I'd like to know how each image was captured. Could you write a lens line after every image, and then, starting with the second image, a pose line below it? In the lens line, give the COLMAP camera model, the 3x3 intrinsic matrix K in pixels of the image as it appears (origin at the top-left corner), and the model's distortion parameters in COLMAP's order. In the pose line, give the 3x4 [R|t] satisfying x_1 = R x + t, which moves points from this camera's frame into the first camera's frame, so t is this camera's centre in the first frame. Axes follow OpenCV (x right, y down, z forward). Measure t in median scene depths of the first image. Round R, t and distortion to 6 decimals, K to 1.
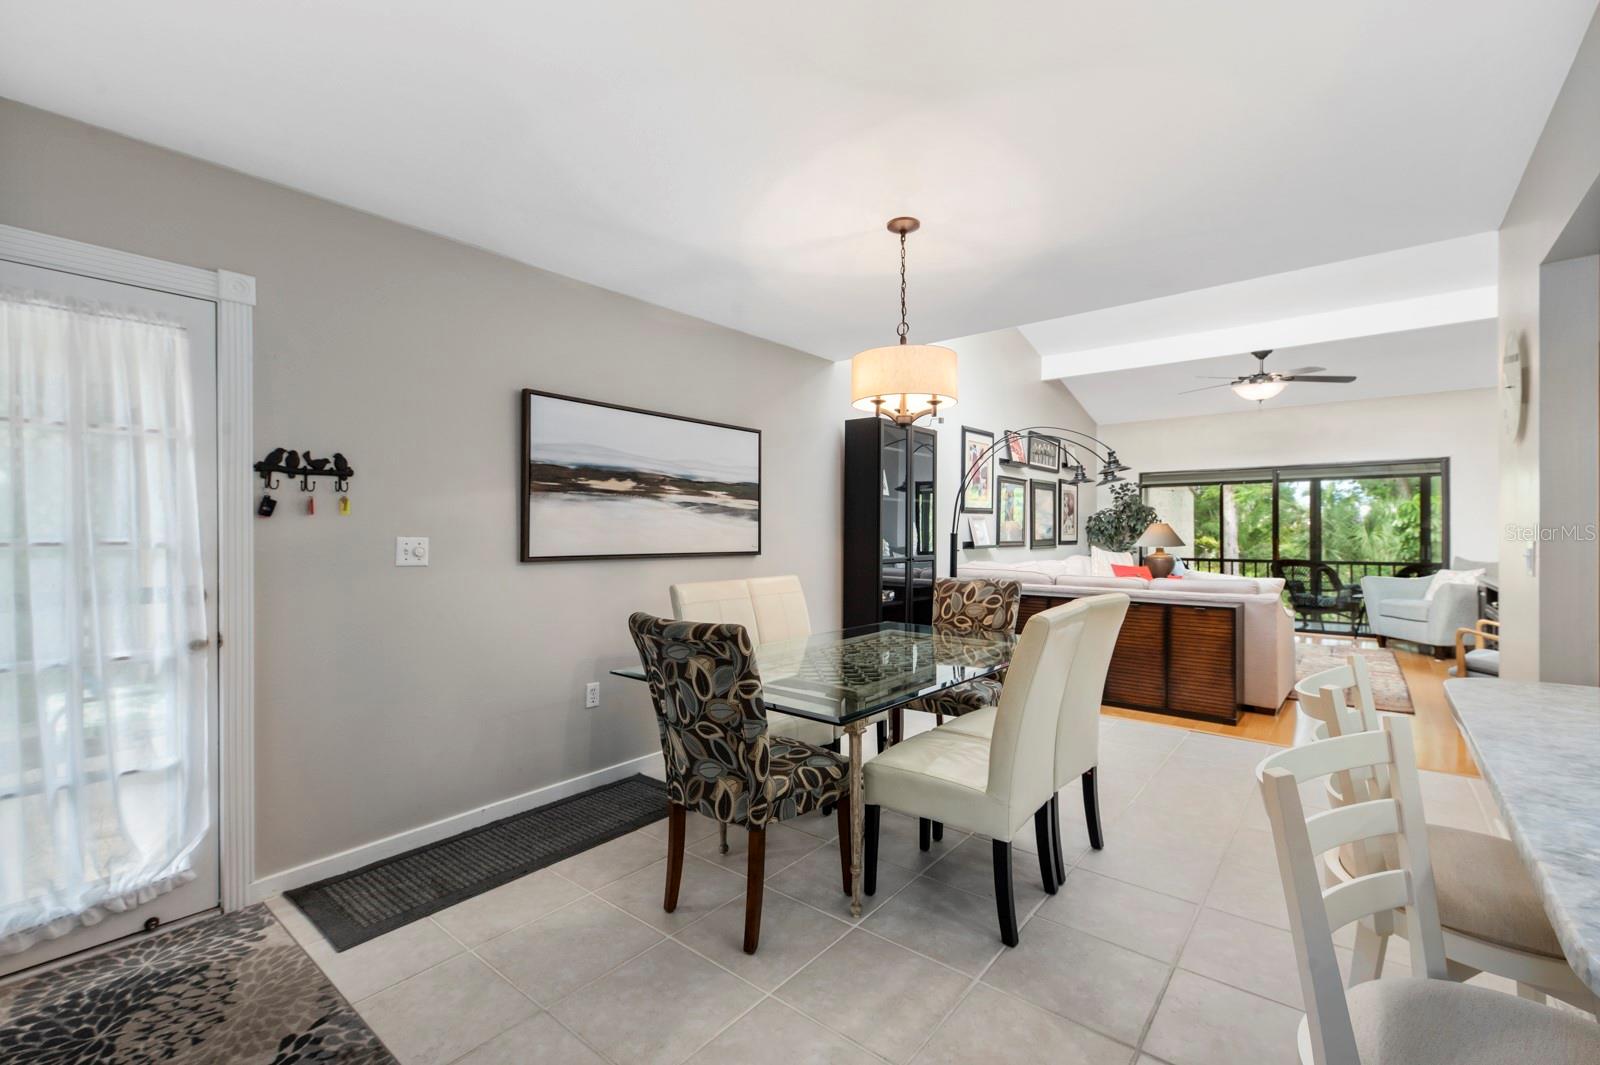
lens RADIAL K [[669.0, 0, 799.8], [0, 669.0, 532.5], [0, 0, 1]] dist [0.002013, 0.000101]
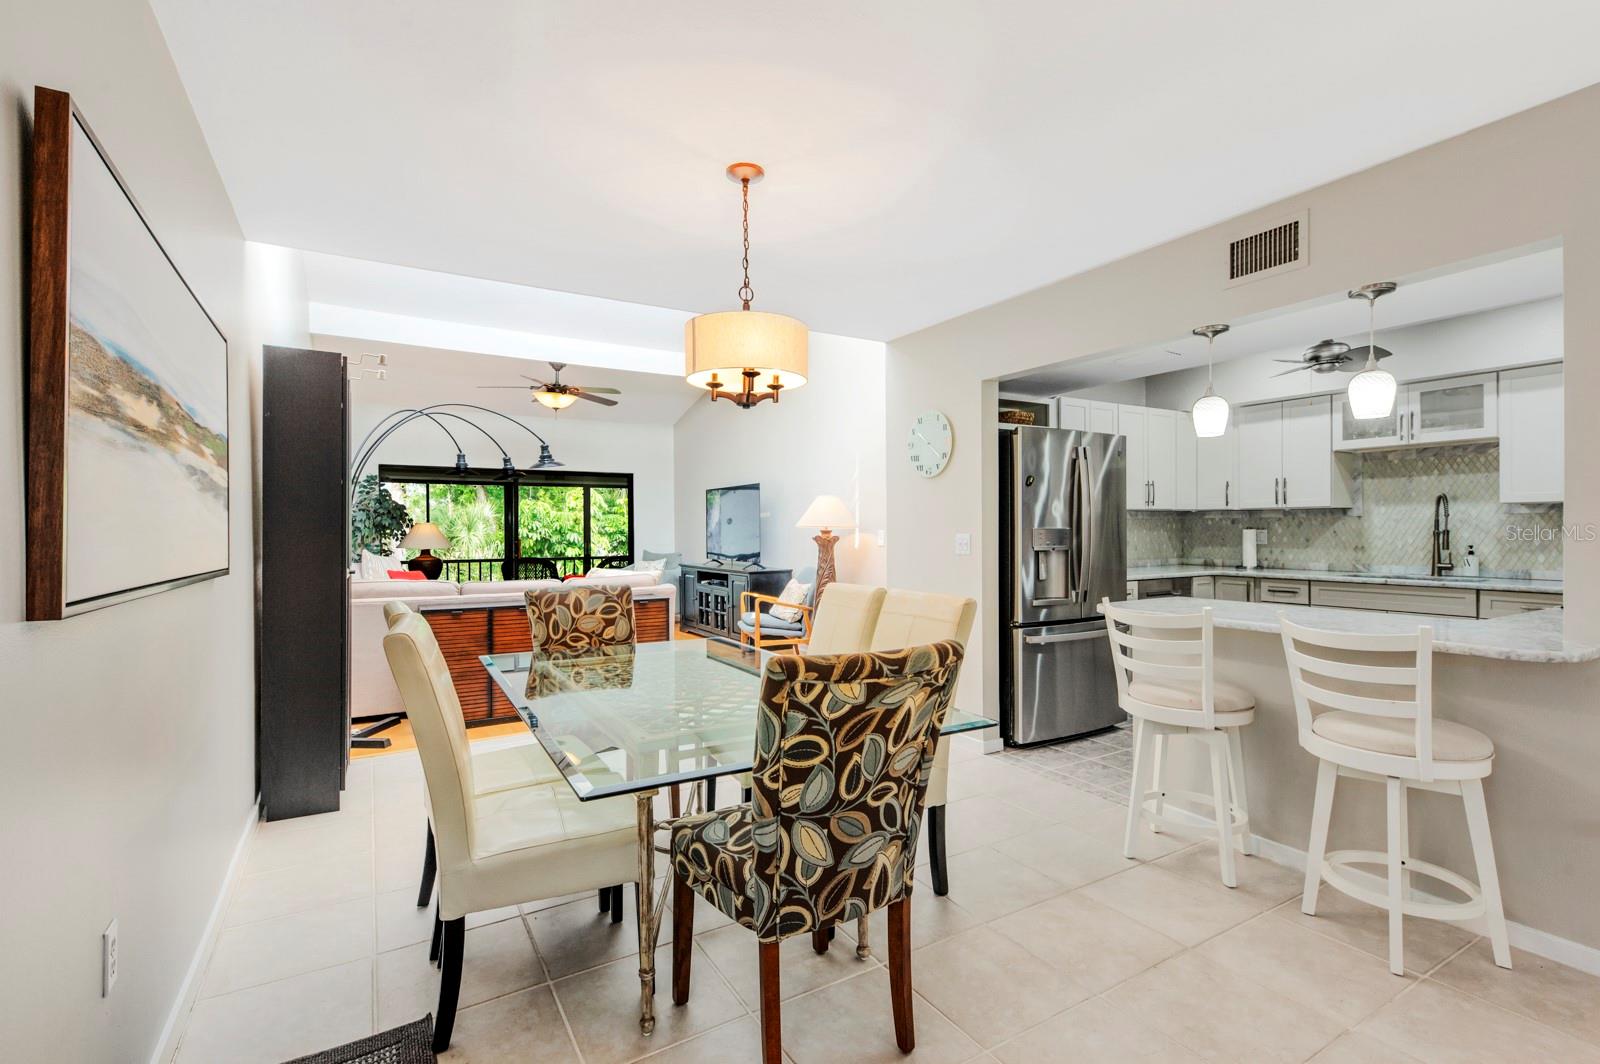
lens RADIAL K [[727.9, 0, 796.3], [0, 727.9, 534.0], [0, 0, 1]] dist [0.001150, 0.000108]
pose [[0.355555, -0.002692, 0.934652, -0.510213], [0.003399, 0.999993, 0.001587, 0.003072], [-0.934649, 0.002613, 0.355561, 0.441345]]
